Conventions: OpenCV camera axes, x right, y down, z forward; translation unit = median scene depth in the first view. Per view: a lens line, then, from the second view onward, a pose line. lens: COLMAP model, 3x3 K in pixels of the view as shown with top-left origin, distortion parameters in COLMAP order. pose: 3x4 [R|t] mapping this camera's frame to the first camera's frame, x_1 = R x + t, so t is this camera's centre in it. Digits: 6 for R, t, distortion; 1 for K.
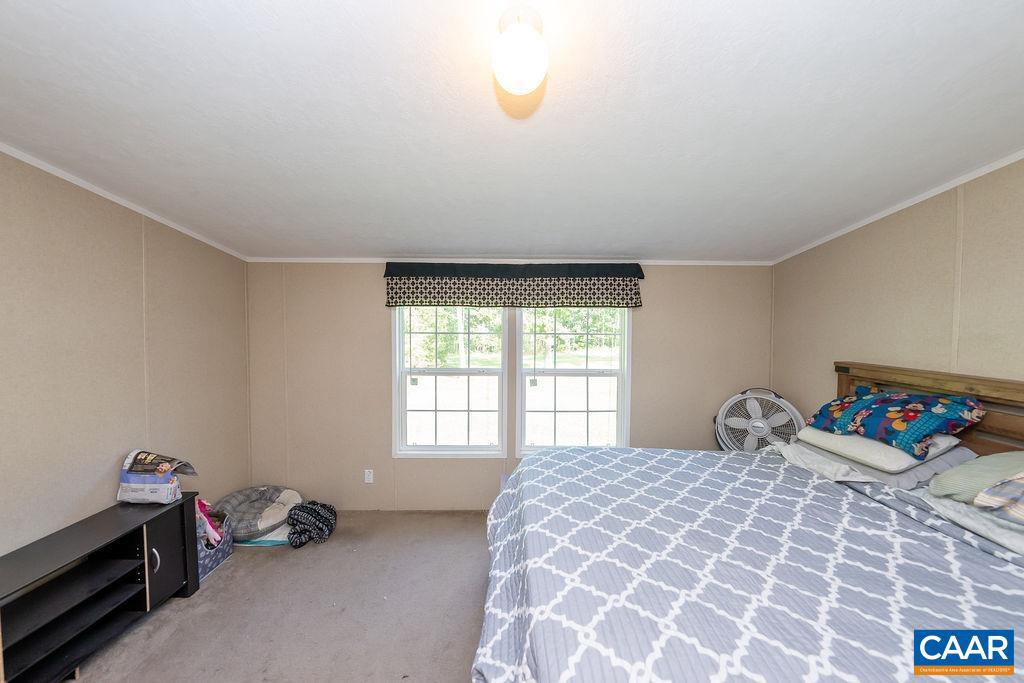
lens RADIAL K [[305.2, 0, 512.0], [0, 305.2, 341.5], [0, 0, 1]] dist [-0.000317, -0.000004]
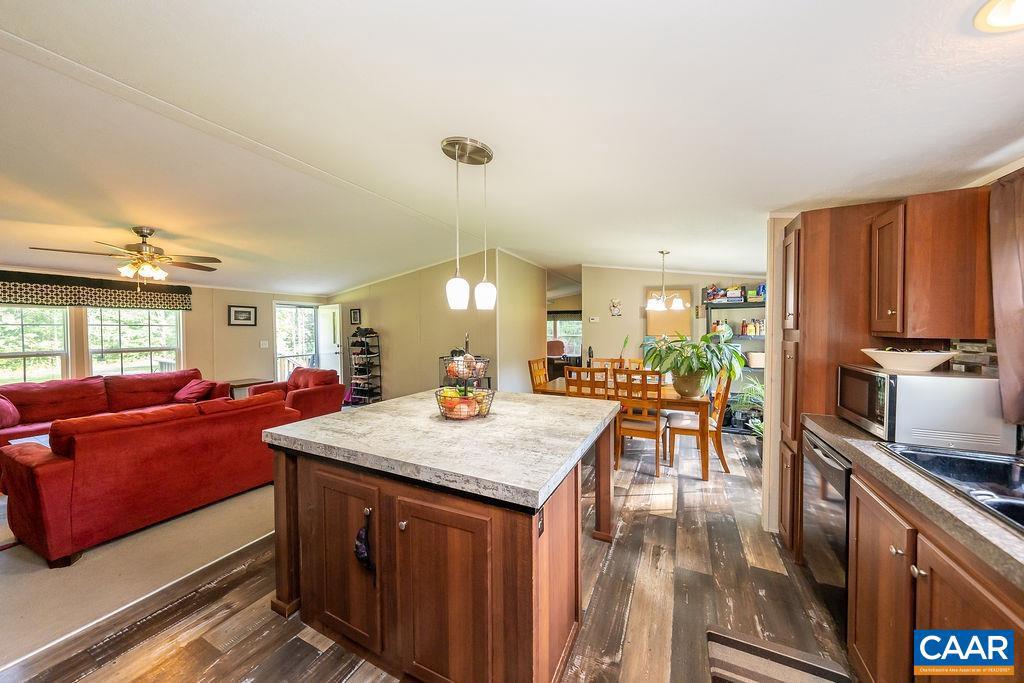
lens RADIAL K [[347.7, 0, 513.5], [0, 347.7, 333.8], [0, 0, 1]] dist [-0.001877, -0.000032]
pose [[0.437950, -0.021588, 0.898740, -0.570647], [0.034841, 0.999368, 0.007027, 0.077557], [-0.898324, 0.028236, 0.438426, -1.552957]]
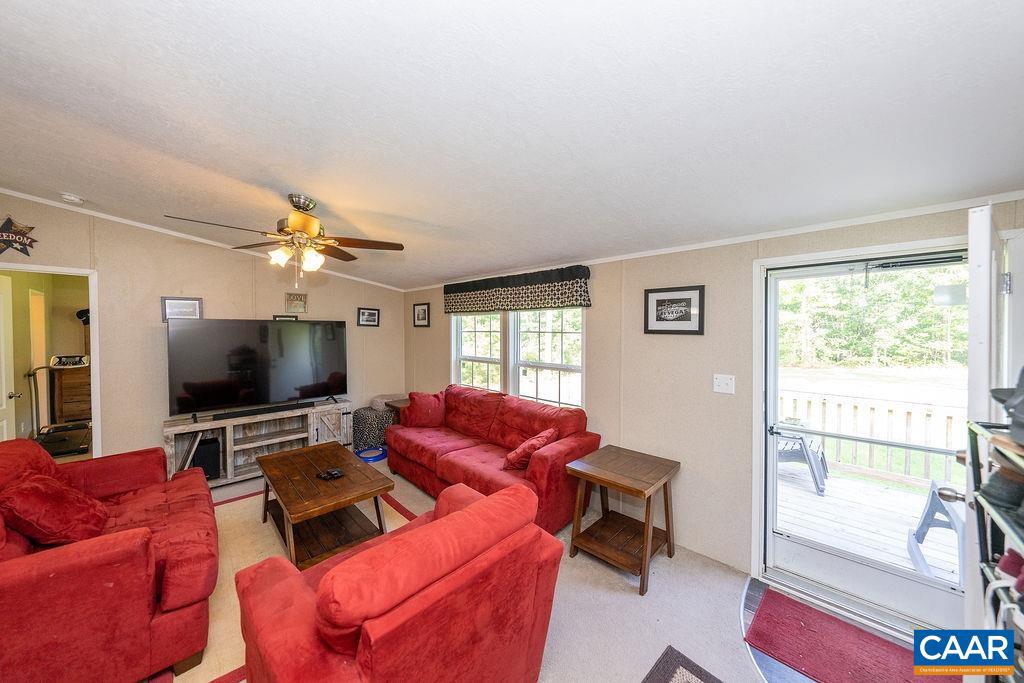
lens RADIAL K [[347.7, 0, 513.5], [0, 347.7, 333.8], [0, 0, 1]] dist [-0.001877, -0.000032]
pose [[0.725817, 0.003168, -0.687880, 1.000954], [-0.017903, 0.999738, -0.014286, 0.002975], [0.687655, 0.022685, 0.725683, -0.021963]]
